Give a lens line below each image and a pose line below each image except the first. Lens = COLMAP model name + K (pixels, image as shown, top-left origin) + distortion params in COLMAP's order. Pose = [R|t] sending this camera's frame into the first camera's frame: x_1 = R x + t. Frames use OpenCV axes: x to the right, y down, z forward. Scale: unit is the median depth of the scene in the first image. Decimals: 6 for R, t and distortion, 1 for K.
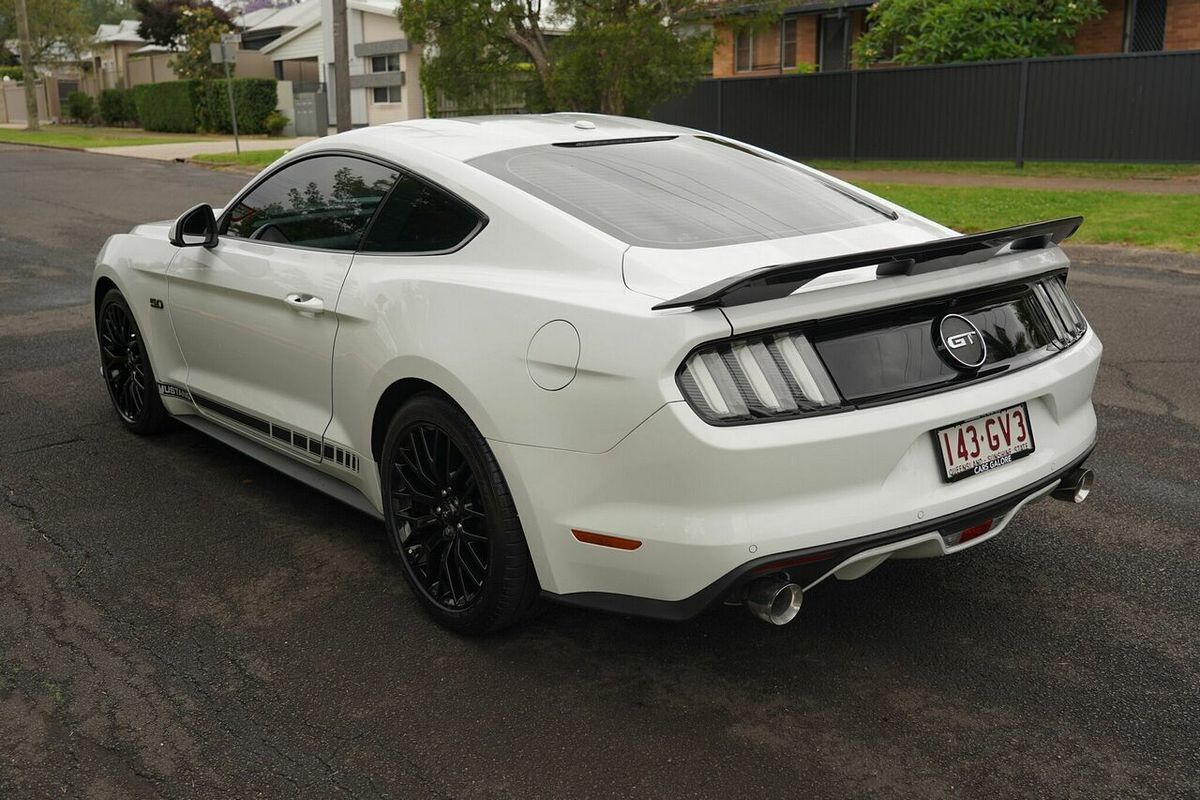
lens RADIAL K [[1225.0, 0, 597.4], [0, 1225.0, 390.7], [0, 0, 1]] dist [0.039233, 0.000000]
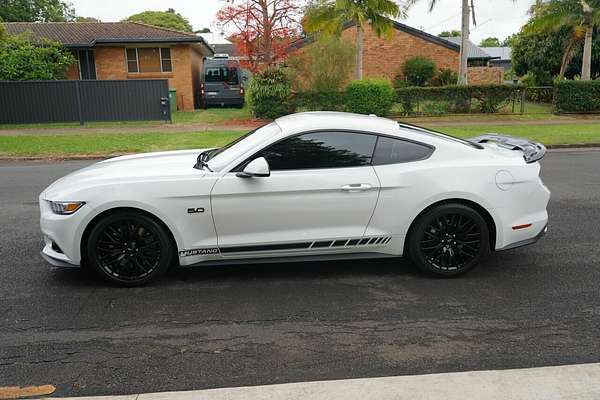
lens RADIAL K [[512.4, 0, 298.7], [0, 512.4, 198.4], [0, 0, 1]] dist [0.020848, 0.006237]
pose [[0.563341, -0.168529, 0.808854, -1.223094], [0.192126, 0.978860, 0.070141, -0.151261], [-0.803576, 0.115889, 0.583811, 0.472701]]
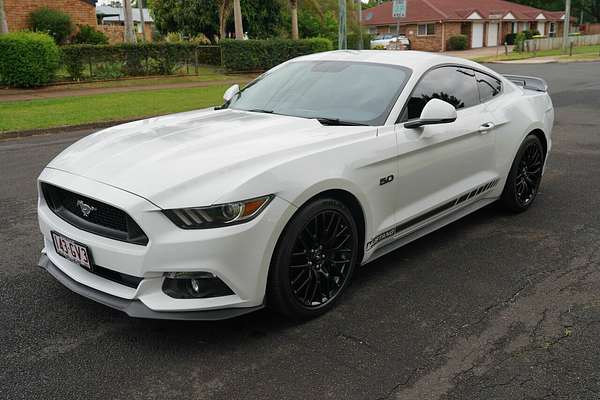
lens RADIAL K [[576.0, 0, 299.2], [0, 576.0, 201.2], [0, 0, 1]] dist [0.037700, 0.000000]
pose [[-0.167808, -0.237615, 0.956755, -1.292173], [0.243186, 0.930546, 0.273759, -0.335440], [-0.955354, 0.278608, -0.098369, 1.520127]]
